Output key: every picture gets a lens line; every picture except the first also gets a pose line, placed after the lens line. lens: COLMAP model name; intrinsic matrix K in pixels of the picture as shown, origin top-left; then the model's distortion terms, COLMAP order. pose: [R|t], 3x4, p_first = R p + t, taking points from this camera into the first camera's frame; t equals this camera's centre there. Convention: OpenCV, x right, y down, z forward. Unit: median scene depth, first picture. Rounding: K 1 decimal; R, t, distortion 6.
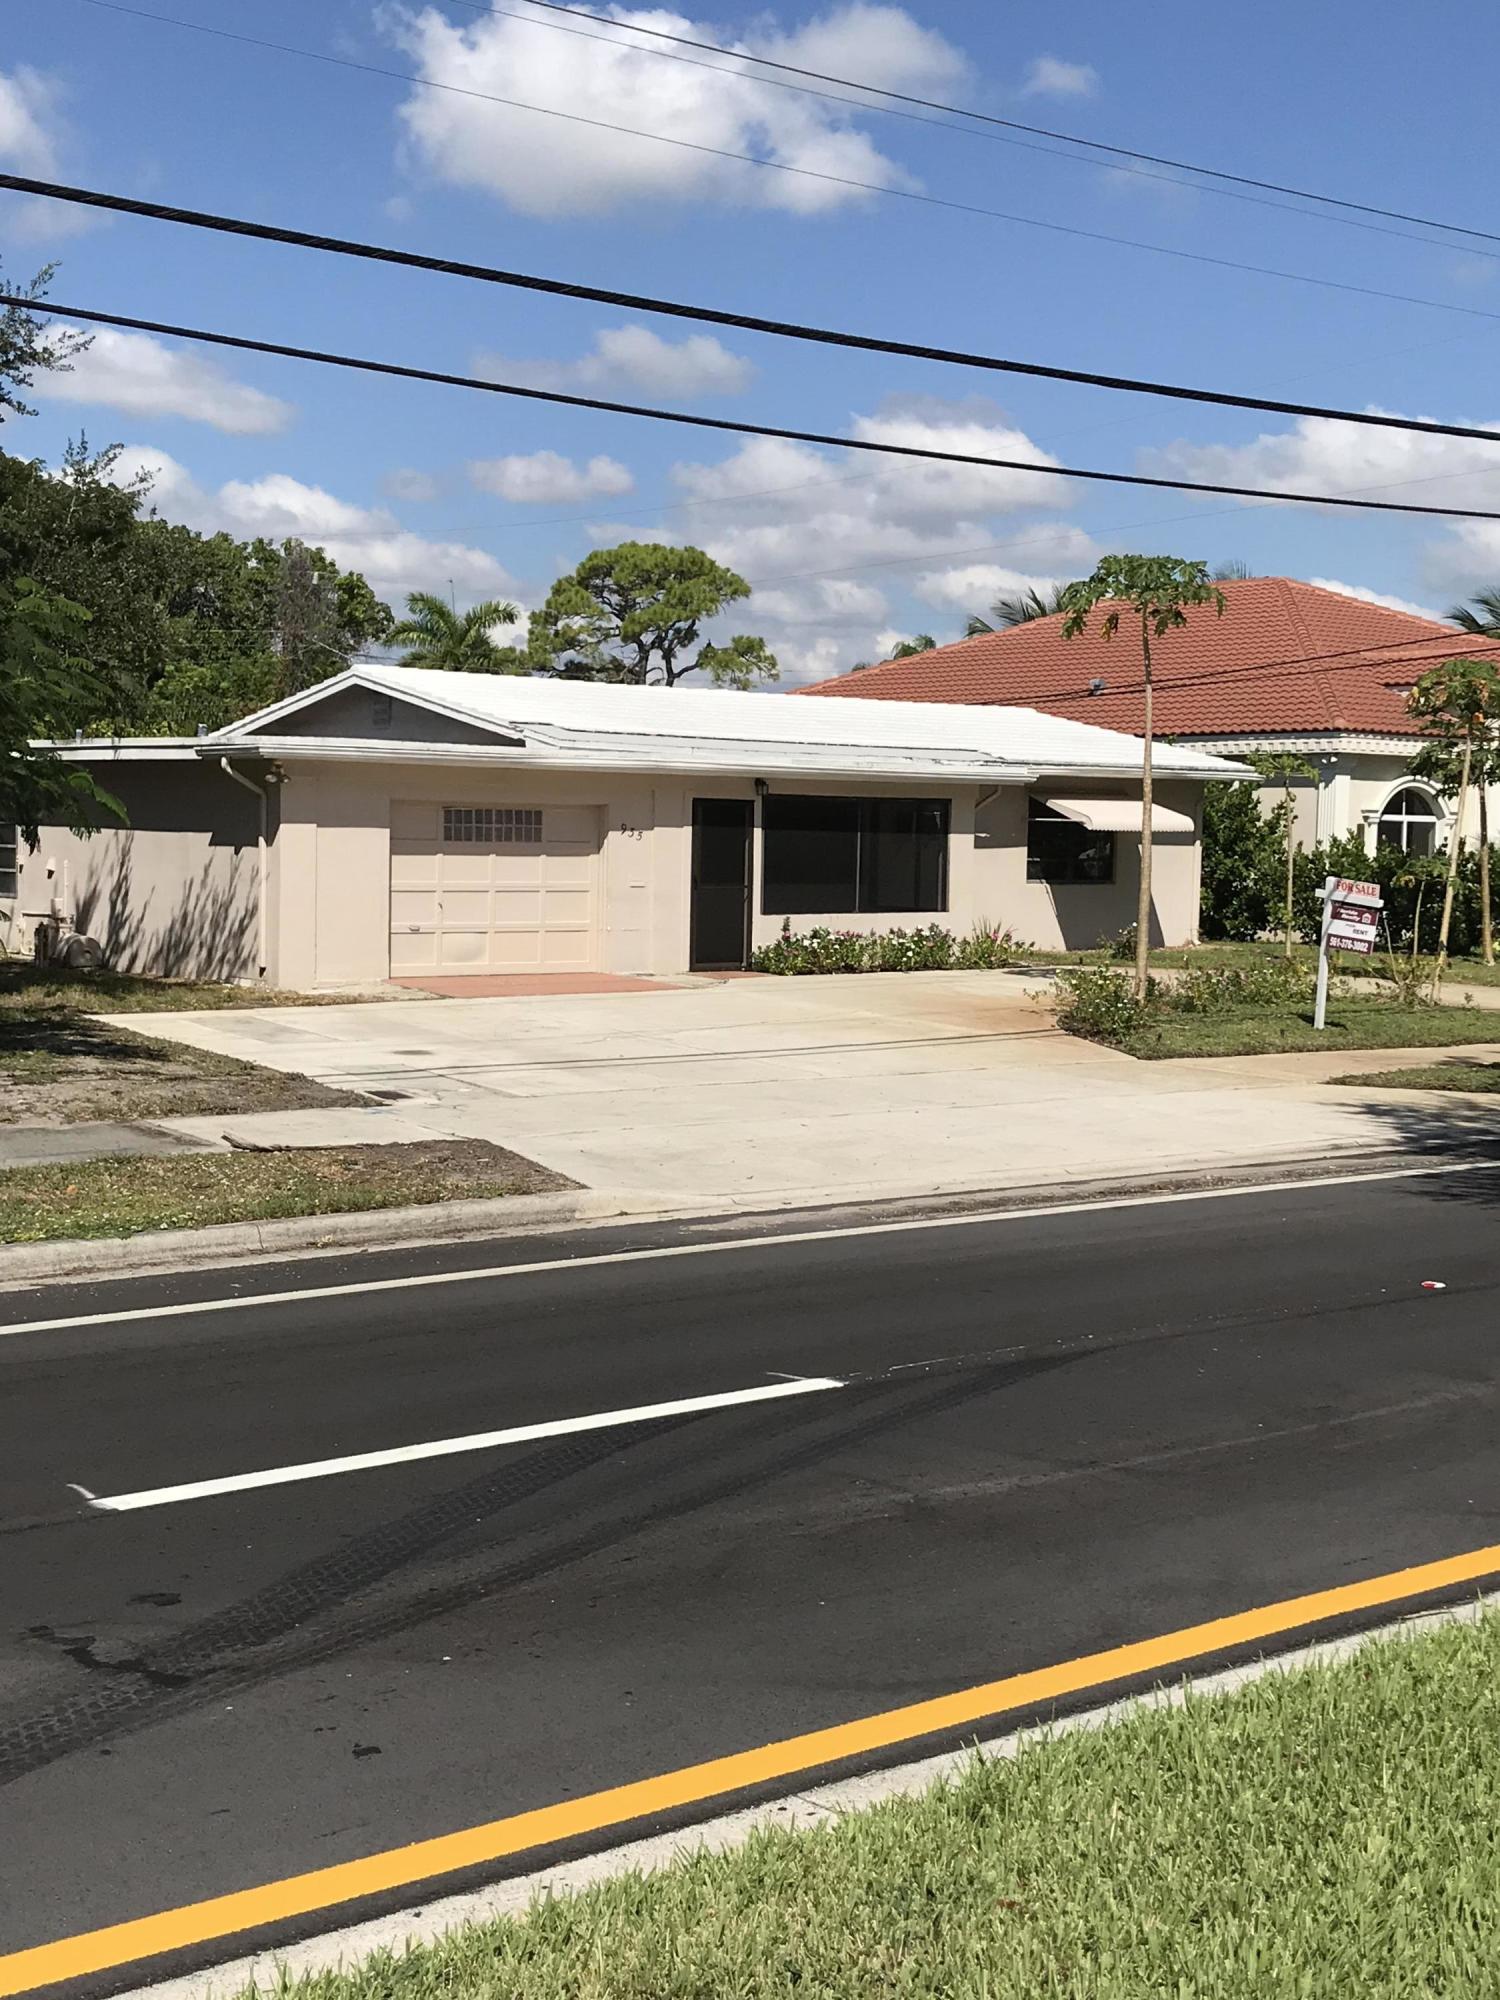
lens RADIAL K [[2604.7, 0, 750.0], [0, 2604.7, 1000.0], [0, 0, 1]] dist [0.082061, 0.025953]
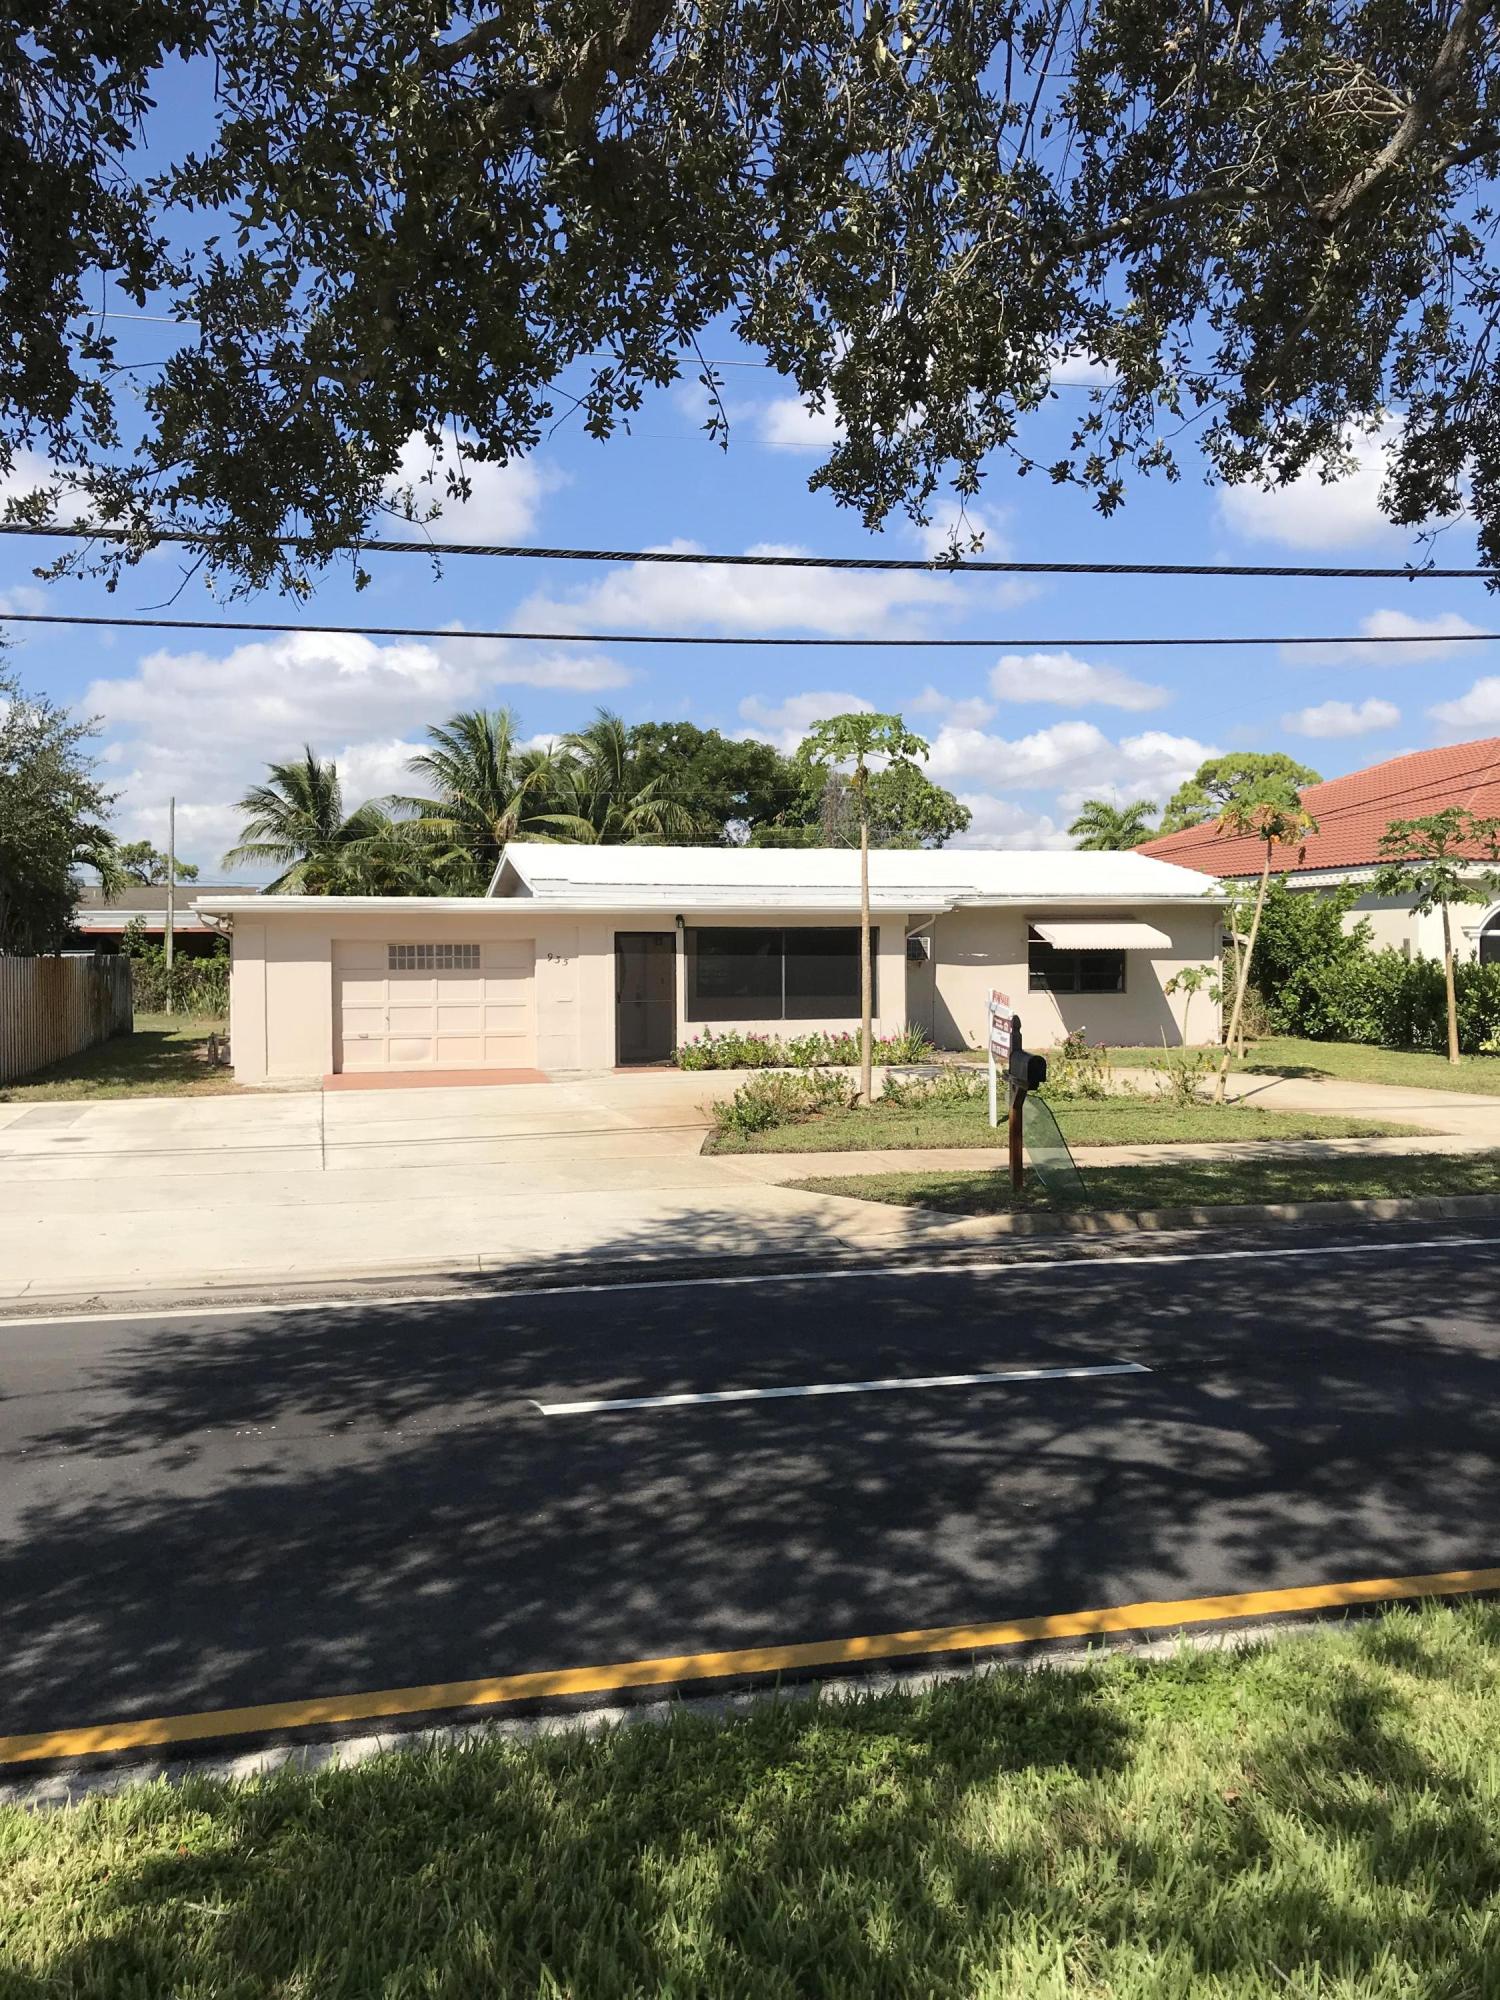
lens RADIAL K [[1652.4, 0, 749.7], [0, 1652.4, 929.1], [0, 0, 1]] dist [0.034334, -0.000312]
pose [[0.908347, -0.028528, -0.417243, 0.449362], [-0.006285, 0.996627, -0.081824, -0.015327], [0.418170, 0.076946, 0.905104, 0.349835]]
